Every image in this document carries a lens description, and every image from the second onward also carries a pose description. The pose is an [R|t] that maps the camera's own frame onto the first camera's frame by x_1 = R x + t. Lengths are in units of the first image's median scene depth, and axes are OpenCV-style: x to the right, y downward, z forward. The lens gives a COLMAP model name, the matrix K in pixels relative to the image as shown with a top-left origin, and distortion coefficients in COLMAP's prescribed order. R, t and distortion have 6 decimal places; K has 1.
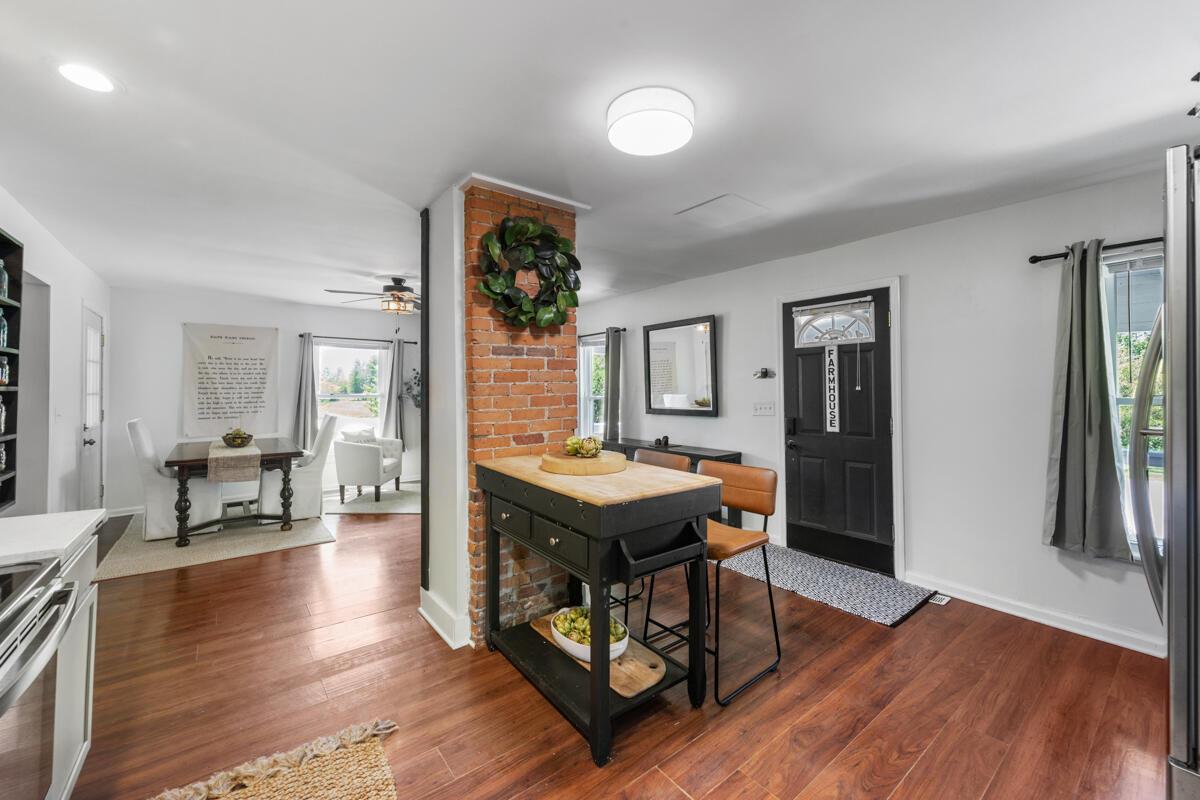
lens RADIAL K [[478.3, 0, 598.9], [0, 478.3, 378.8], [0, 0, 1]] dist [0.000636, 0.000156]
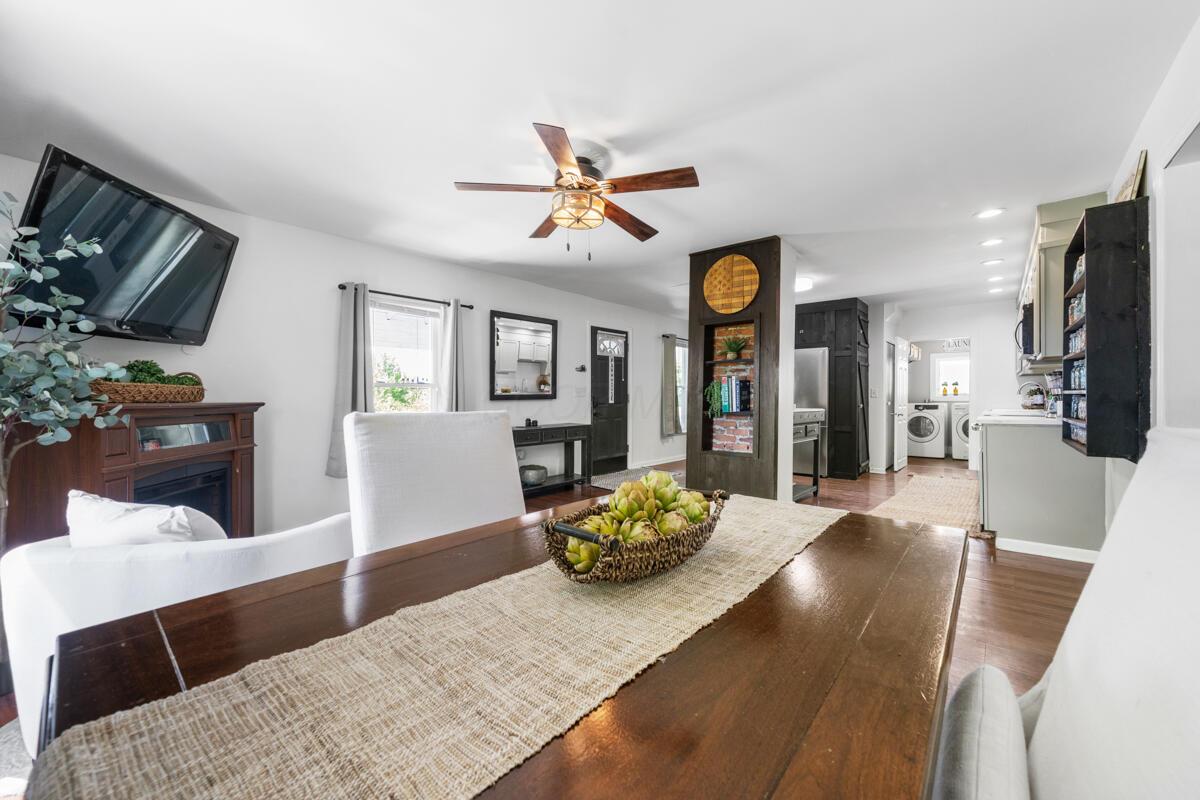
lens RADIAL K [[457.3, 0, 600.0], [0, 457.3, 400.0], [0, 0, 1]] dist [-0.000093, 0.000005]
pose [[-0.189351, 0.004709, 0.981898, -0.977632], [-0.005393, 0.999968, -0.005835, 0.087134], [-0.981895, -0.006401, -0.189319, 1.098886]]
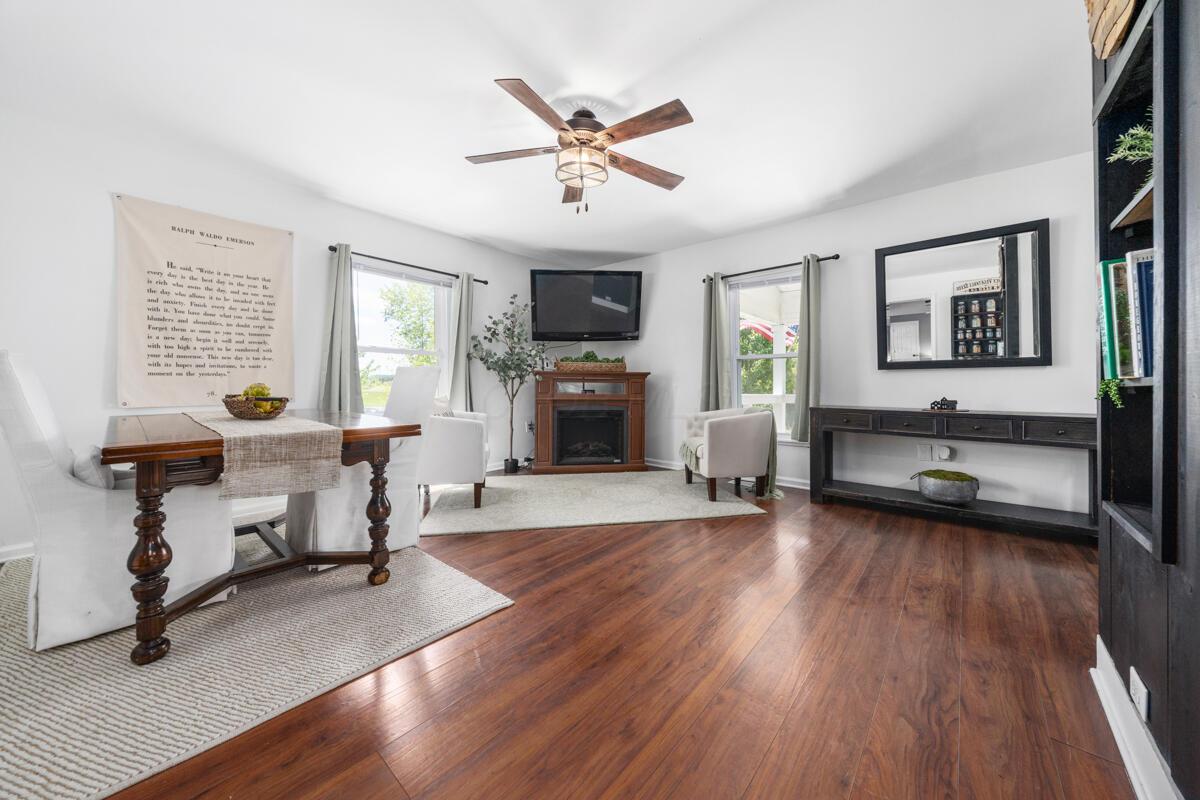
lens RADIAL K [[419.9, 0, 602.2], [0, 419.9, 379.2], [0, 0, 1]] dist [-0.002339, -0.000289]
pose [[0.982590, 0.005407, 0.185708, -0.494834], [-0.007740, 0.999900, 0.011837, 0.094774], [-0.185625, -0.013068, 0.982534, 0.516056]]
